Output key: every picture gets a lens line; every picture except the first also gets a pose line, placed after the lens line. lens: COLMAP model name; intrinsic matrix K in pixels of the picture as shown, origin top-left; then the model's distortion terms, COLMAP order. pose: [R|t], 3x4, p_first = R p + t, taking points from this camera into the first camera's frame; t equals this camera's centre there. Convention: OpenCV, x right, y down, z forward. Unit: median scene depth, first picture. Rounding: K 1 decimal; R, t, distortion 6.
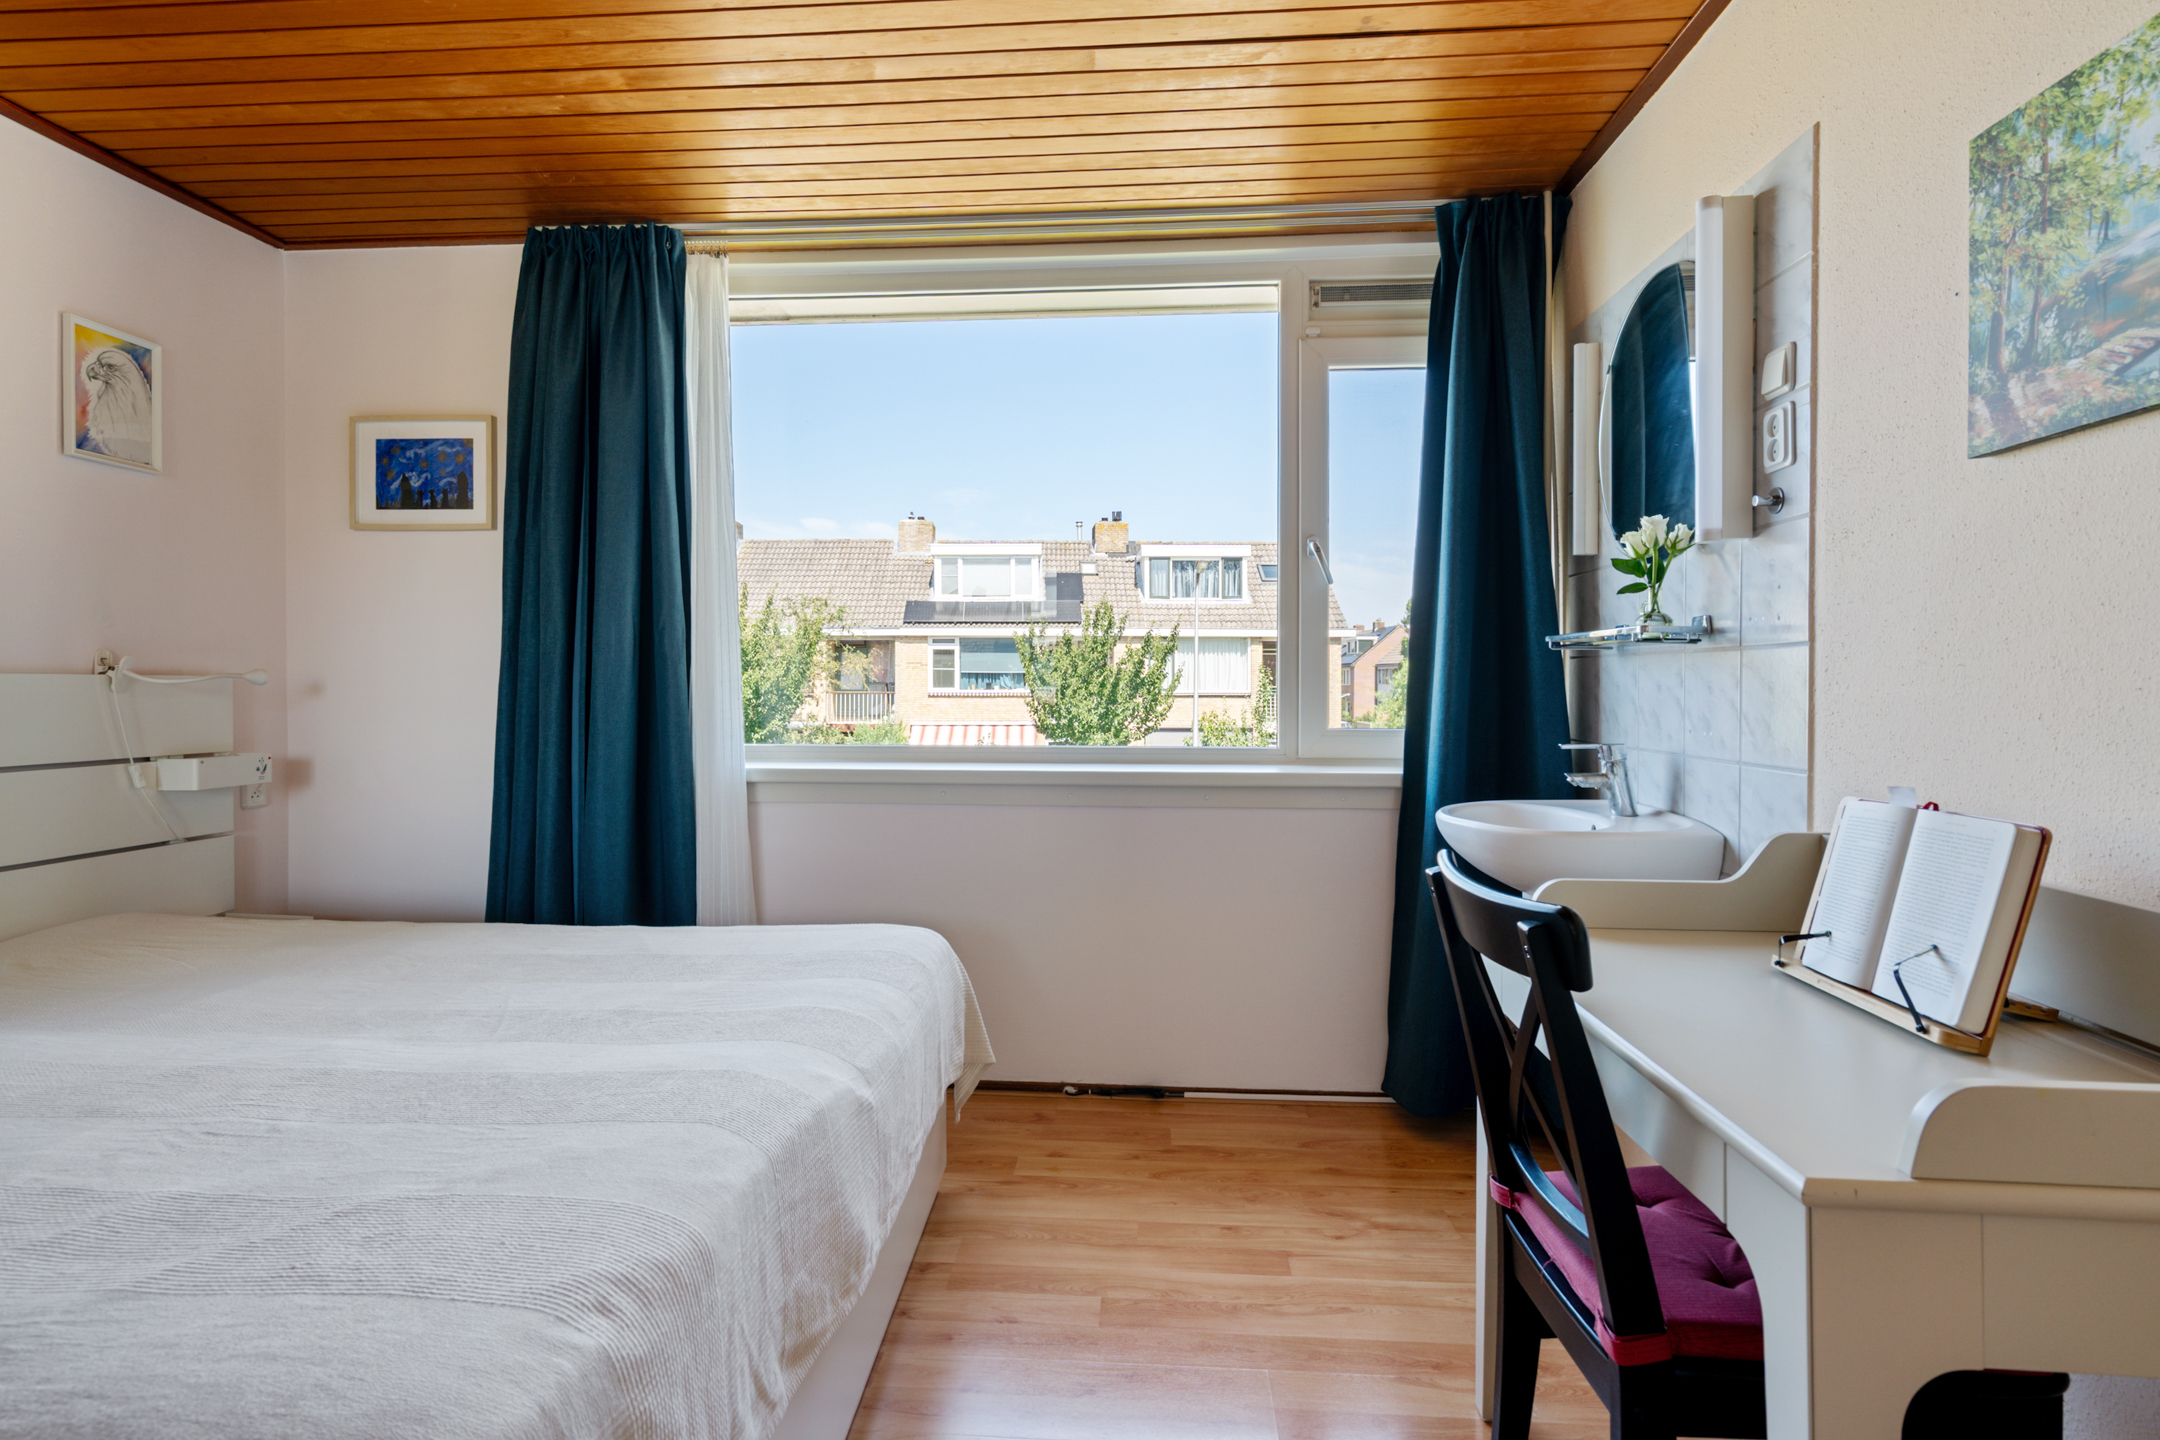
lens RADIAL K [[1099.4, 0, 1070.5], [0, 1099.4, 692.3], [0, 0, 1]] dist [0.001457, 0.000276]
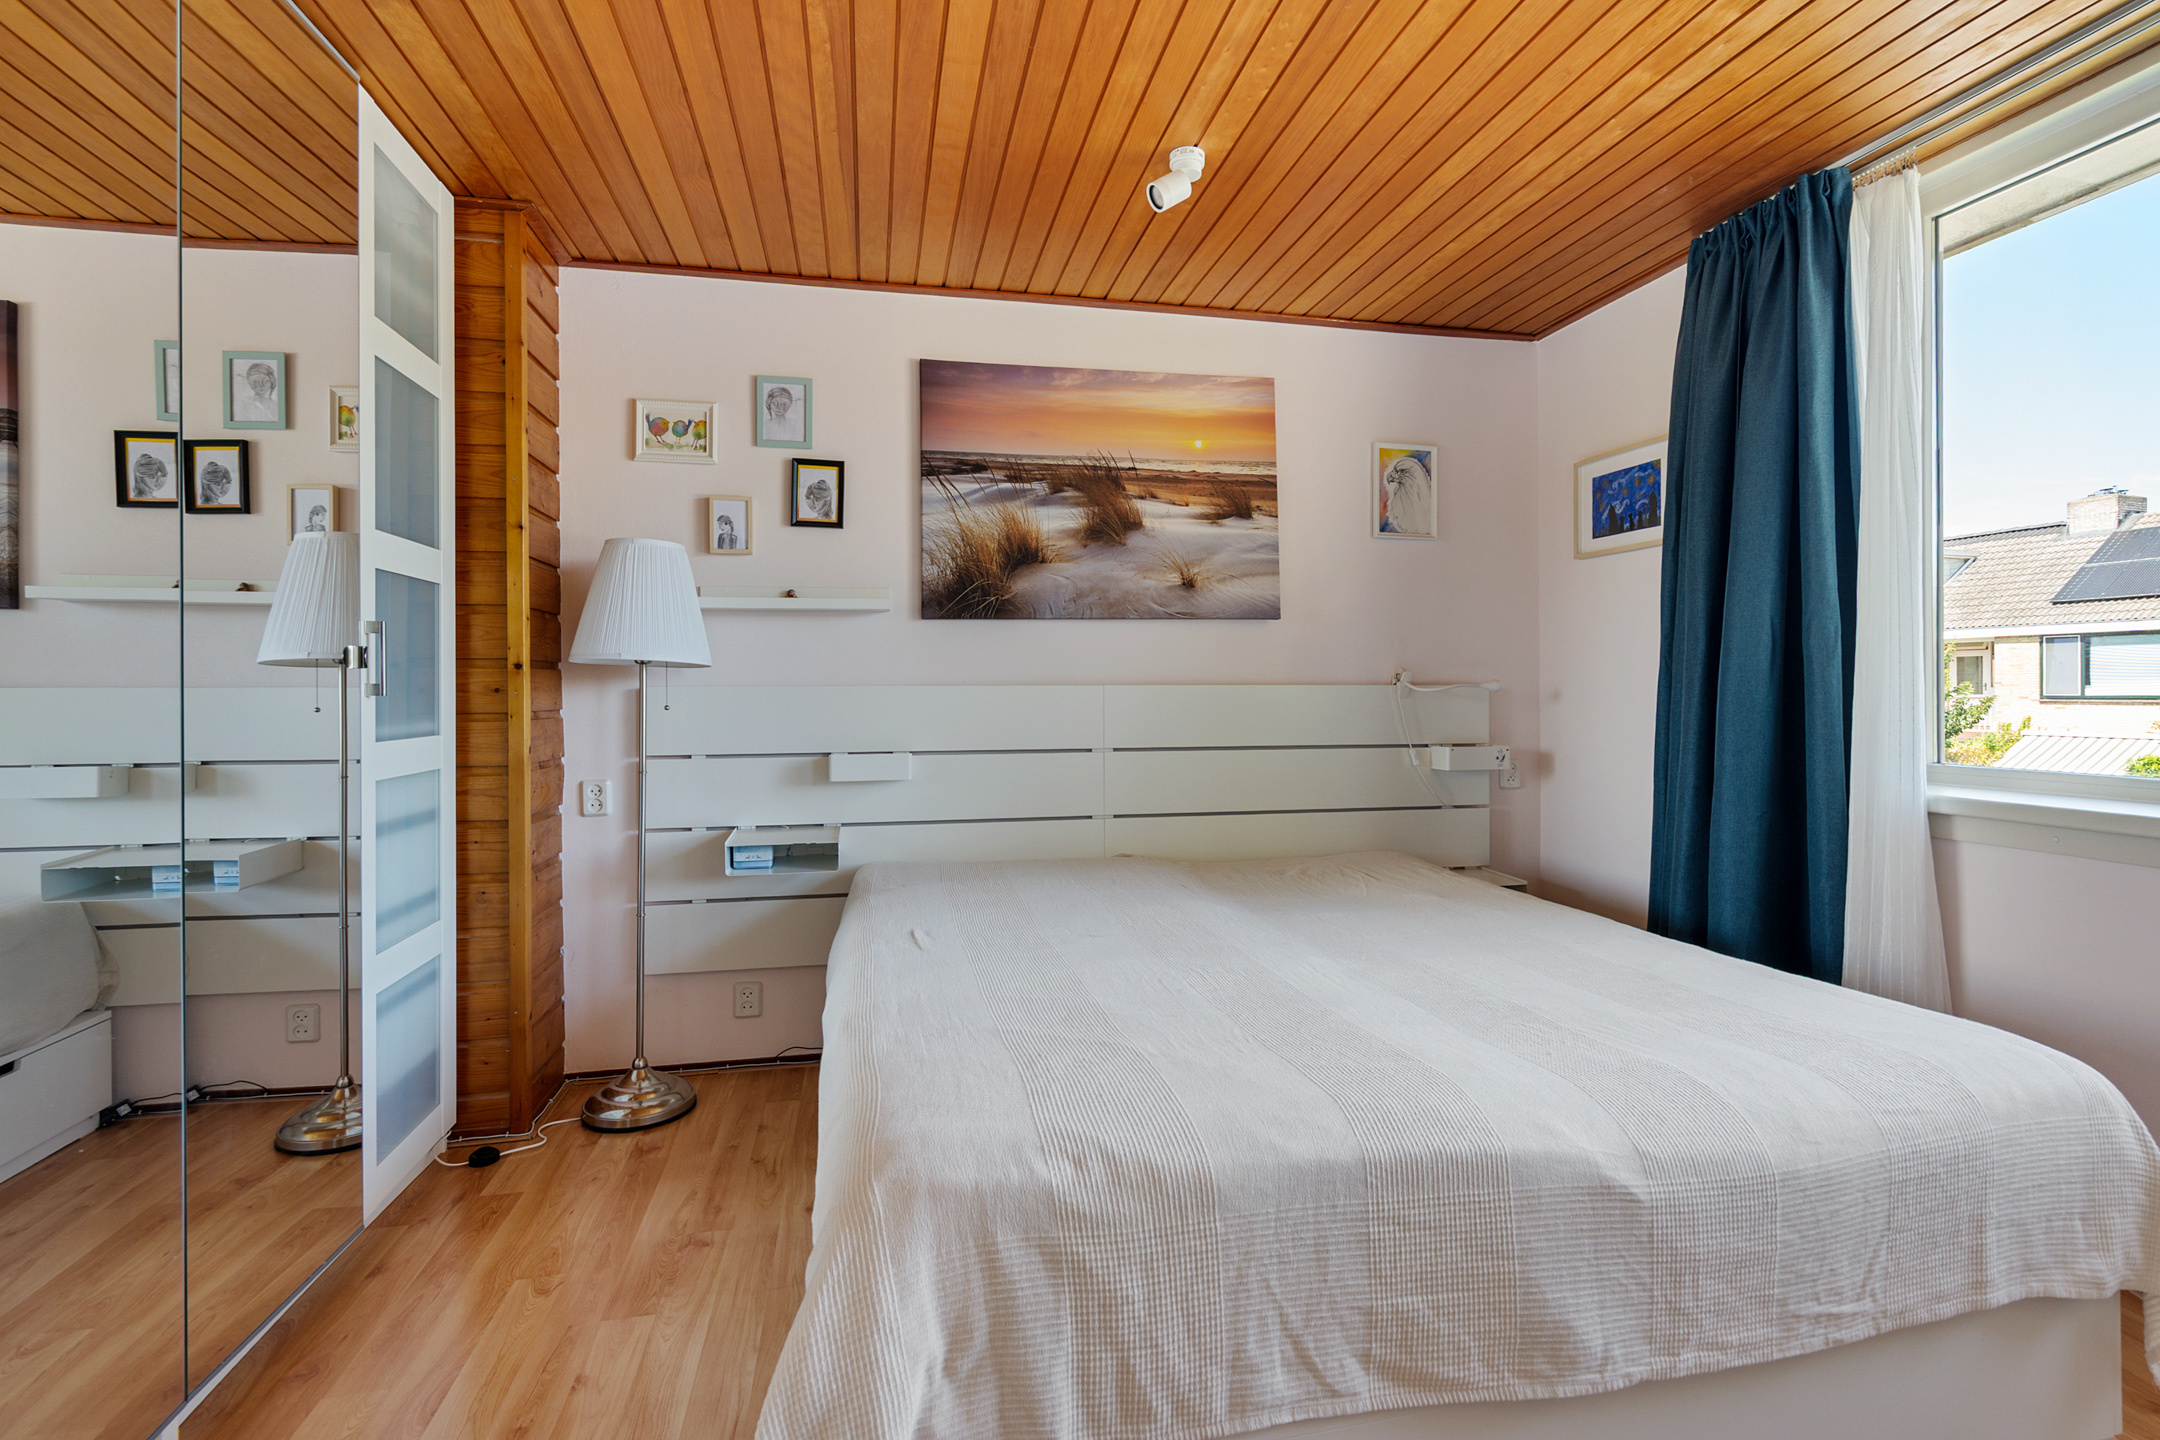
lens RADIAL K [[994.6, 0, 1075.7], [0, 994.6, 688.7], [0, 0, 1]] dist [0.000319, 0.000151]
pose [[0.282445, -0.004883, -0.959271, 0.279730], [-0.003120, 0.999977, -0.006009, -0.002502], [0.959278, 0.004690, 0.282423, 0.249741]]
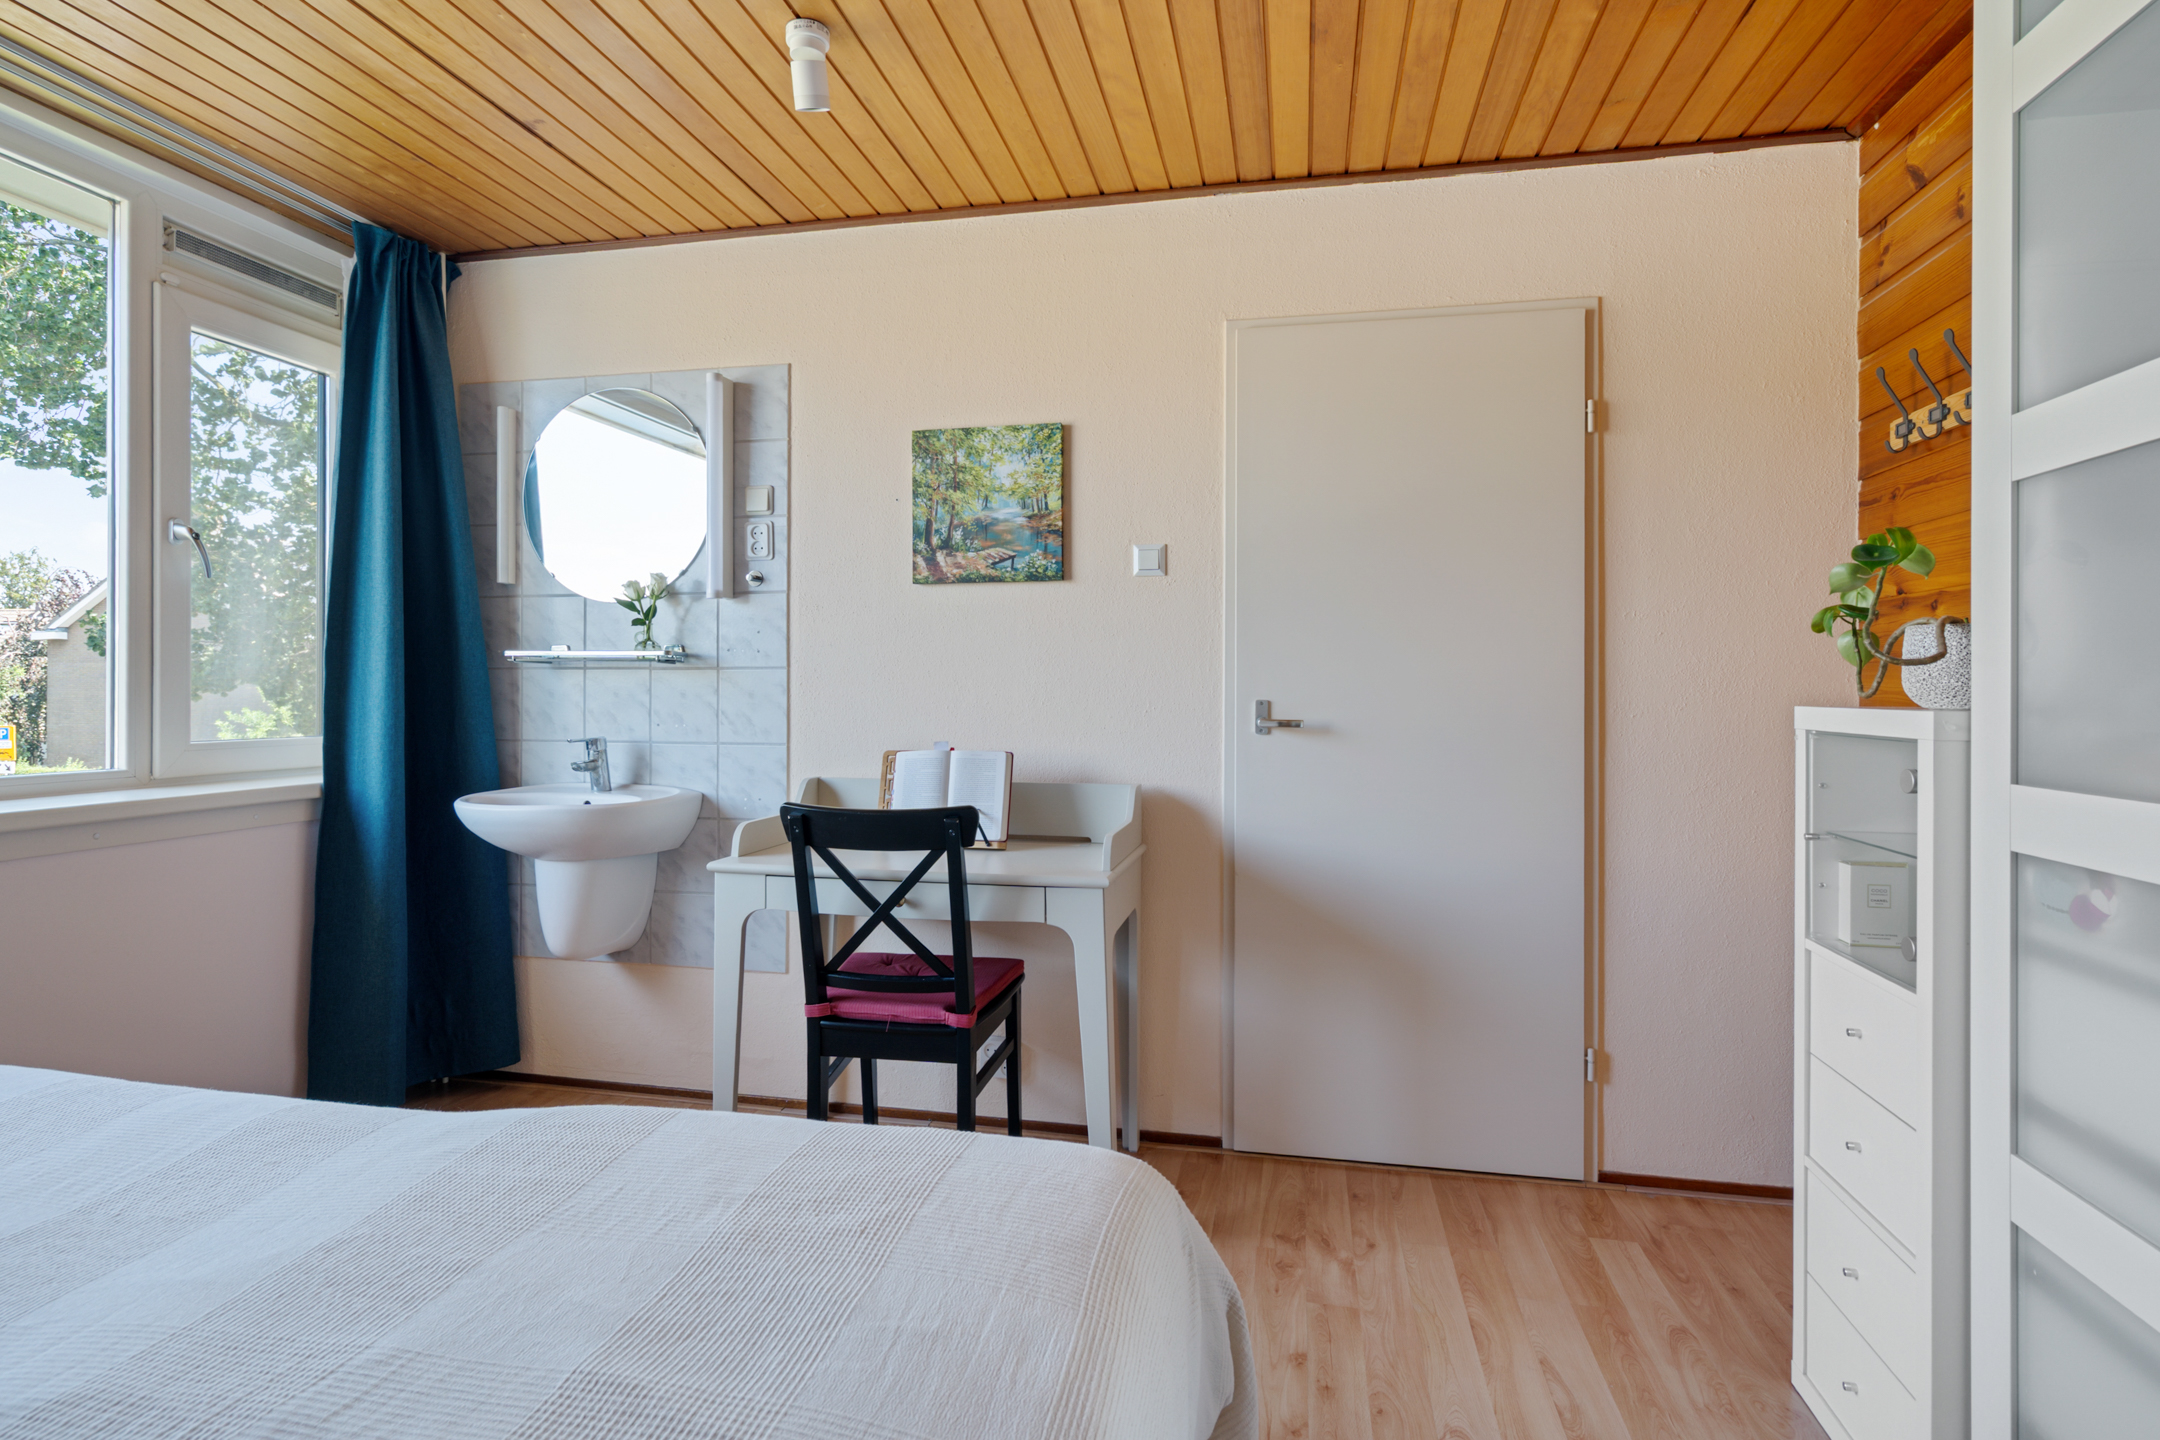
lens RADIAL K [[1099.4, 0, 1070.5], [0, 1099.4, 692.3], [0, 0, 1]] dist [0.001457, 0.000276]
pose [[0.123318, -0.001041, 0.992367, -0.695003], [0.005604, 0.999984, 0.000353, -0.003822], [-0.992351, 0.005517, 0.123322, 0.259677]]
